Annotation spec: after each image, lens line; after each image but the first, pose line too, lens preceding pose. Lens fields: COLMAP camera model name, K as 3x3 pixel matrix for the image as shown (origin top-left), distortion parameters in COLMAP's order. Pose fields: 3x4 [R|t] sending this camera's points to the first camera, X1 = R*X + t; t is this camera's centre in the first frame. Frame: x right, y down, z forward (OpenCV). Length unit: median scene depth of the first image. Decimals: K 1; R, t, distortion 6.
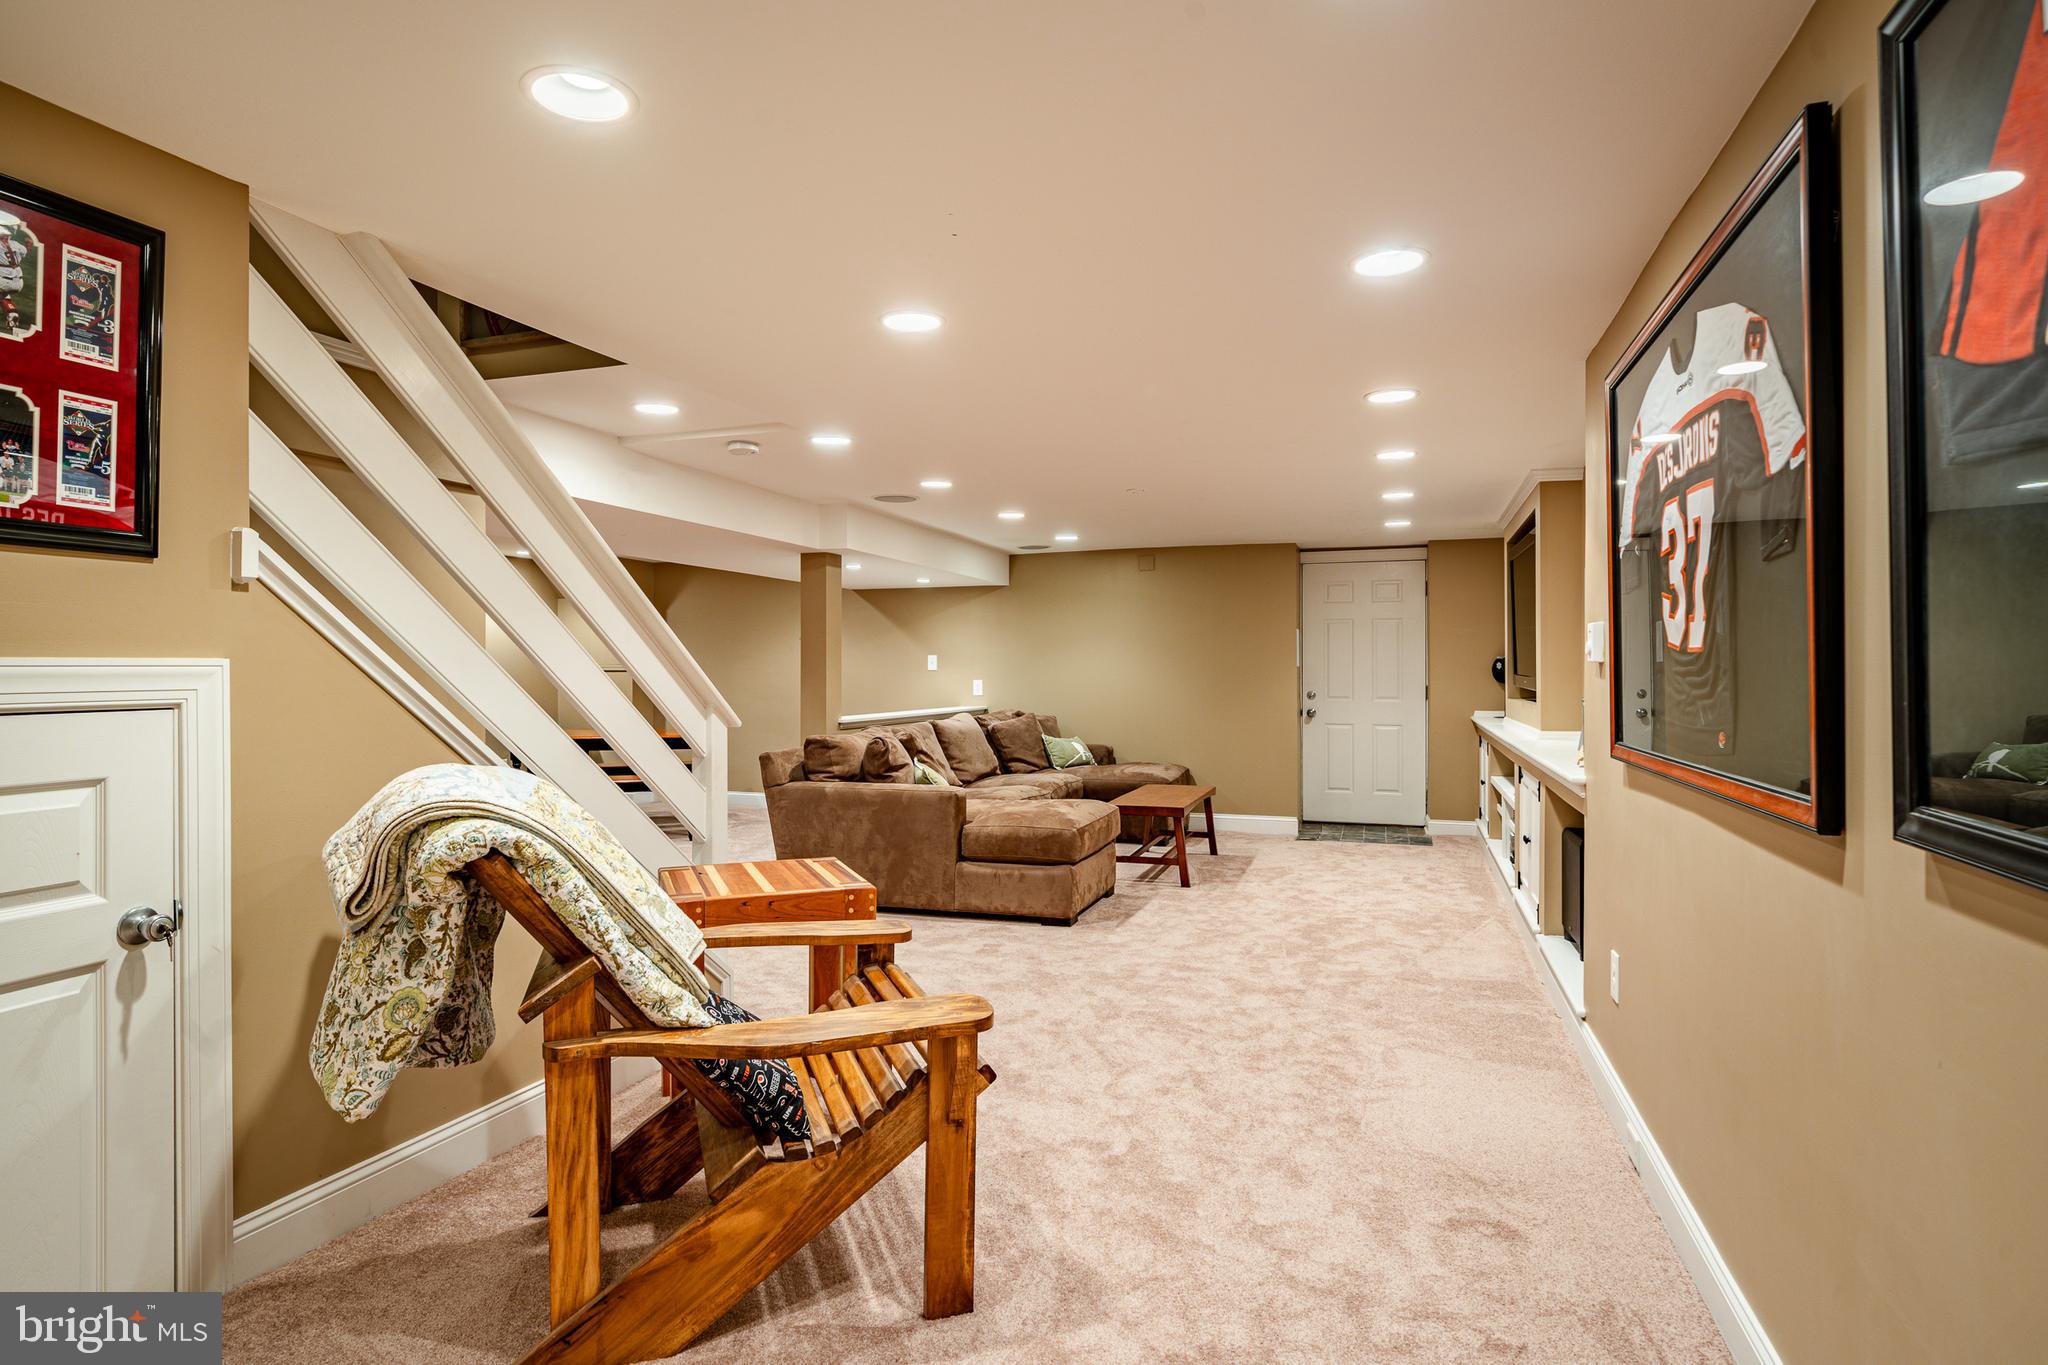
lens RADIAL K [[1093.4, 0, 1031.1], [0, 1093.4, 669.2], [0, 0, 1]] dist [0.006634, 0.000618]
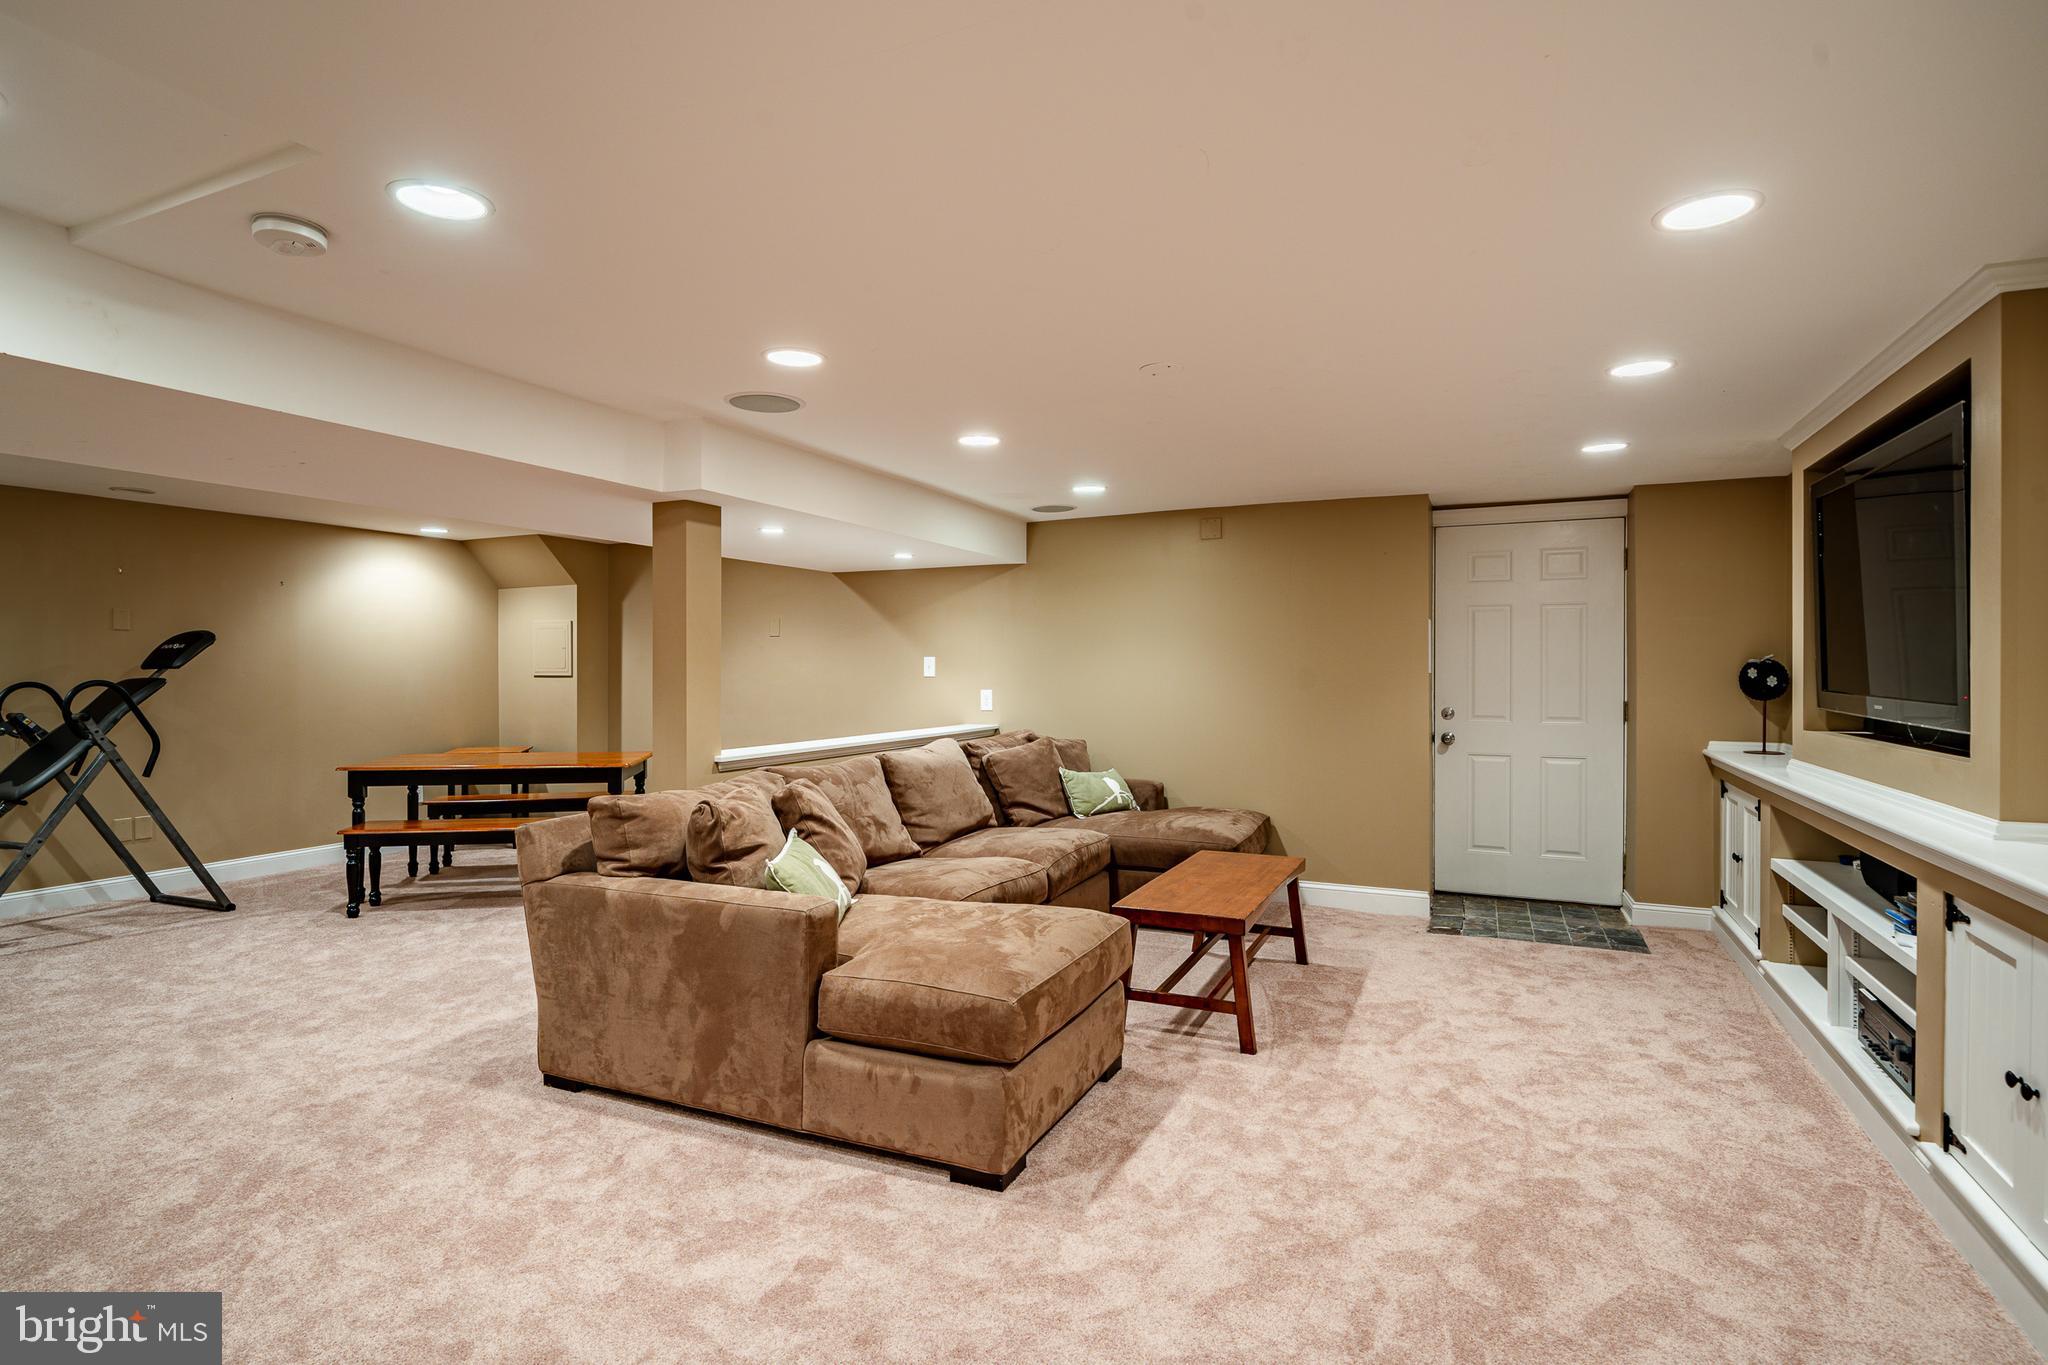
lens RADIAL K [[1049.3, 0, 1015.2], [0, 1049.3, 684.6], [0, 0, 1]] dist [-0.000090, 0.000188]
pose [[0.993506, 0.001495, -0.113769, 0.068384], [0.000312, 0.999874, 0.015871, -0.006768], [0.113779, -0.015803, 0.993380, 0.362843]]
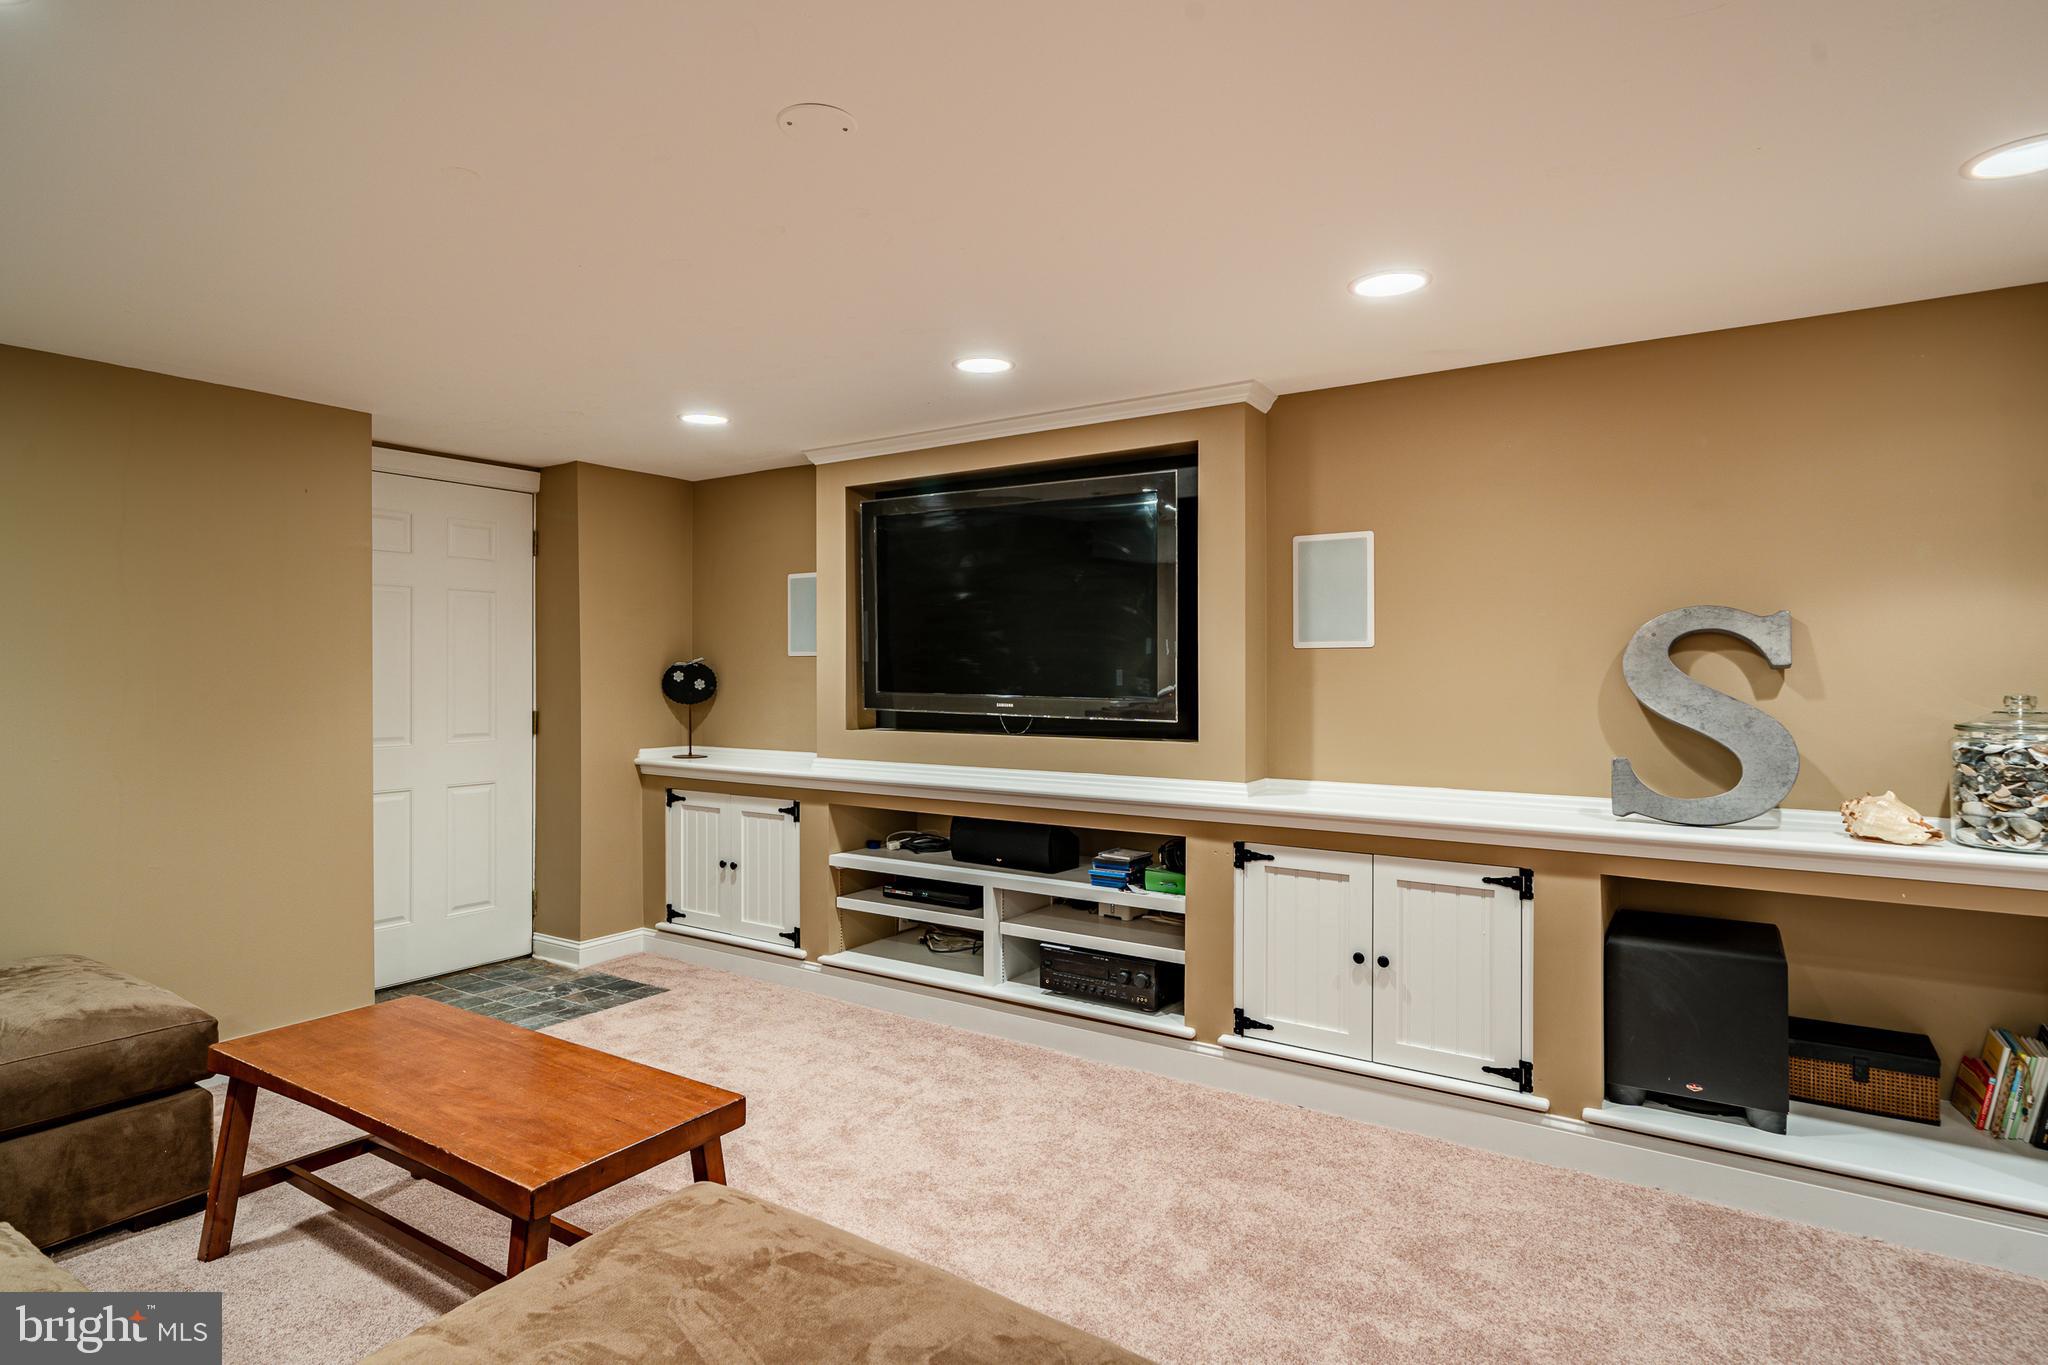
lens RADIAL K [[1093.4, 0, 1026.4], [0, 1093.4, 664.4], [0, 0, 1]] dist [0.006634, 0.000618]
pose [[0.262912, 0.002271, 0.964817, -0.149831], [0.001248, 0.999996, -0.002694, -0.008815], [-0.964819, 0.001912, 0.262908, 0.698434]]
